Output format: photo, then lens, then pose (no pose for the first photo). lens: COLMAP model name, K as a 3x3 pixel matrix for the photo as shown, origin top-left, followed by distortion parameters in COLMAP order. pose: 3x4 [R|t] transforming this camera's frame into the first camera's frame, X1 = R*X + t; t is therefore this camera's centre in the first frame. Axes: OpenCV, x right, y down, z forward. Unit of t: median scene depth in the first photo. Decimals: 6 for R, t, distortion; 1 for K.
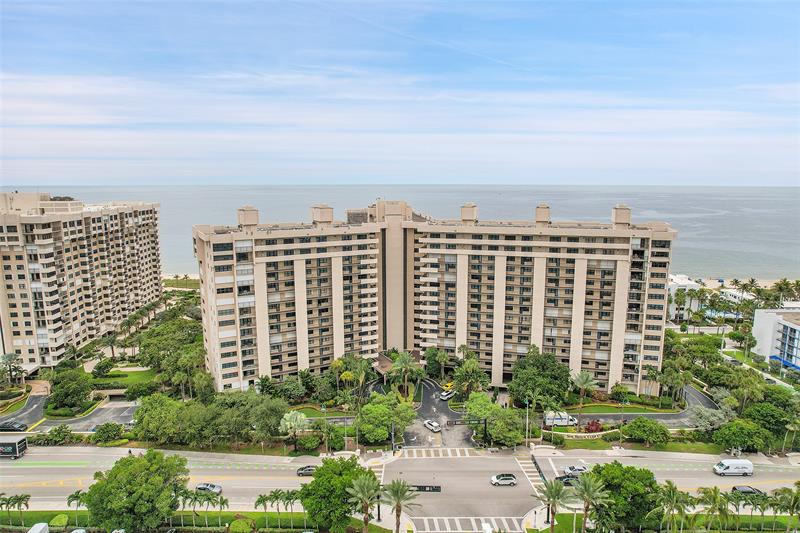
lens RADIAL K [[510.4, 0, 402.1], [0, 510.4, 266.1], [0, 0, 1]] dist [-0.071769, 0.063742]
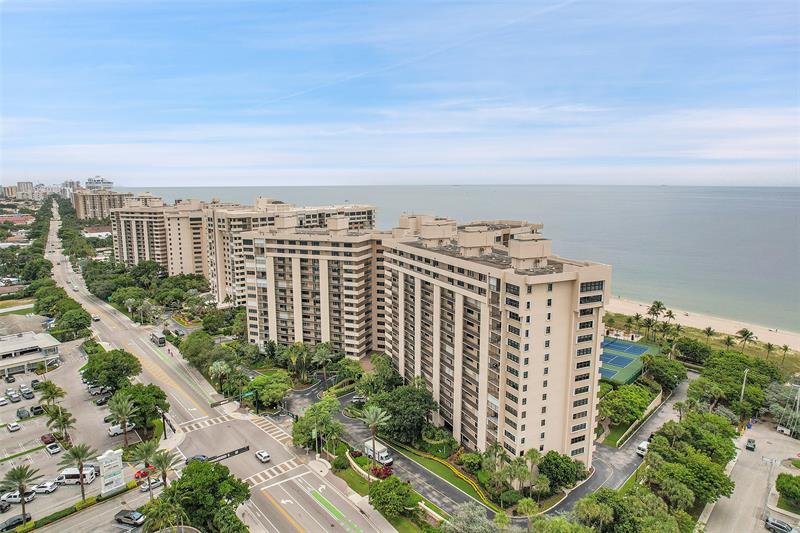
lens RADIAL K [[510.4, 0, 402.1], [0, 510.4, 266.1], [0, 0, 1]] dist [-0.071769, 0.063742]
pose [[0.647880, 0.123885, -0.751601, 0.936685], [-0.124289, 0.990656, 0.056151, -0.097176], [0.751534, 0.057037, 0.657224, 0.359543]]
